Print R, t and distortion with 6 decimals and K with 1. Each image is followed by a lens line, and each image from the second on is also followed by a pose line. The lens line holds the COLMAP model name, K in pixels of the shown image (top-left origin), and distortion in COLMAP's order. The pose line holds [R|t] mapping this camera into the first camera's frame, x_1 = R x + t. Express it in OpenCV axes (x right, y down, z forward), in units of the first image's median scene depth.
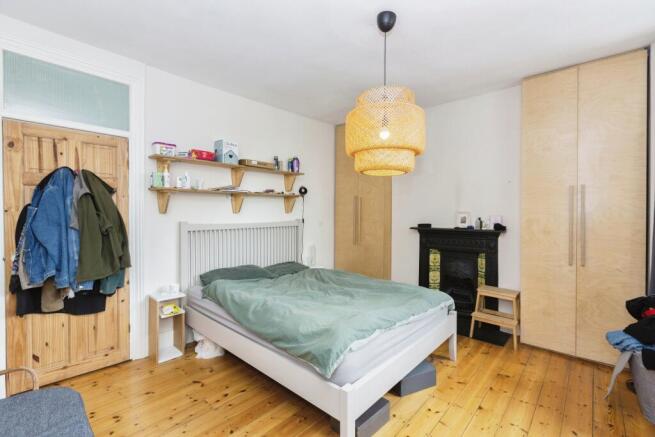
lens RADIAL K [[299.3, 0, 327.1], [0, 299.3, 214.0], [0, 0, 1]] dist [-0.000589, -0.000003]
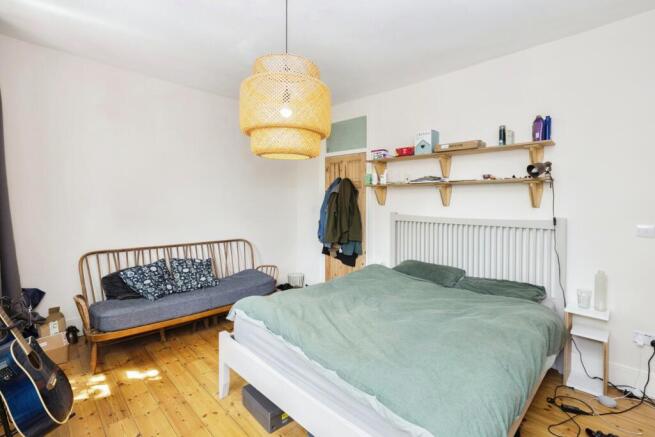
lens RADIAL K [[311.5, 0, 327.4], [0, 311.5, 204.3], [0, 0, 1]] dist [-0.000160, 0.000012]
pose [[-0.080510, 0.002867, -0.996750, 0.673895], [-0.022847, 0.999728, 0.004721, -0.003395], [0.996492, 0.023153, -0.080422, 0.743123]]
